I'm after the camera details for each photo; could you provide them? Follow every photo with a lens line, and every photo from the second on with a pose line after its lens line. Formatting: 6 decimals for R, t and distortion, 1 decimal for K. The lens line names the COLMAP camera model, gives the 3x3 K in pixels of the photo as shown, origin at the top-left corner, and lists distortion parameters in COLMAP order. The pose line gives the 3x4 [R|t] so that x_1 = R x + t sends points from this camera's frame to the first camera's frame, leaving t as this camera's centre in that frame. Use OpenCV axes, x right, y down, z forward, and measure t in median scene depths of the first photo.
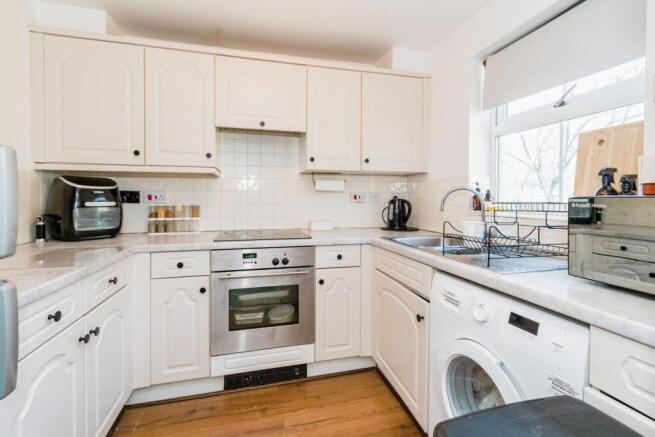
lens RADIAL K [[295.8, 0, 327.0], [0, 295.8, 199.9], [0, 0, 1]] dist [0.000331, -0.000099]
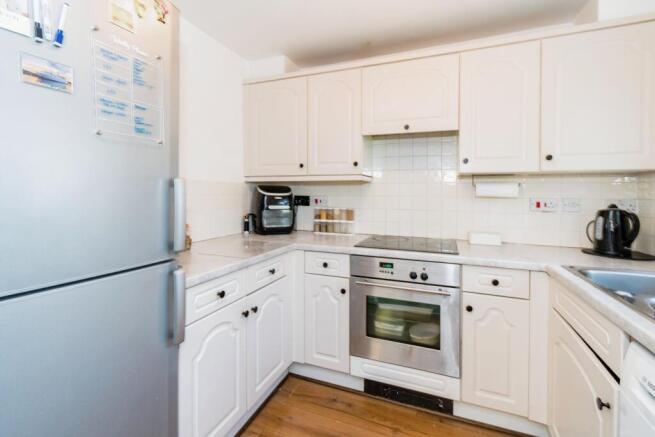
lens RADIAL K [[299.6, 0, 328.6], [0, 299.6, 193.9], [0, 0, 1]] dist [0.001603, -0.000127]
pose [[0.802205, 0.007285, -0.597004, 0.166118], [-0.009948, 0.999950, -0.001165, -0.041444], [0.596965, 0.006874, 0.802237, 0.083554]]
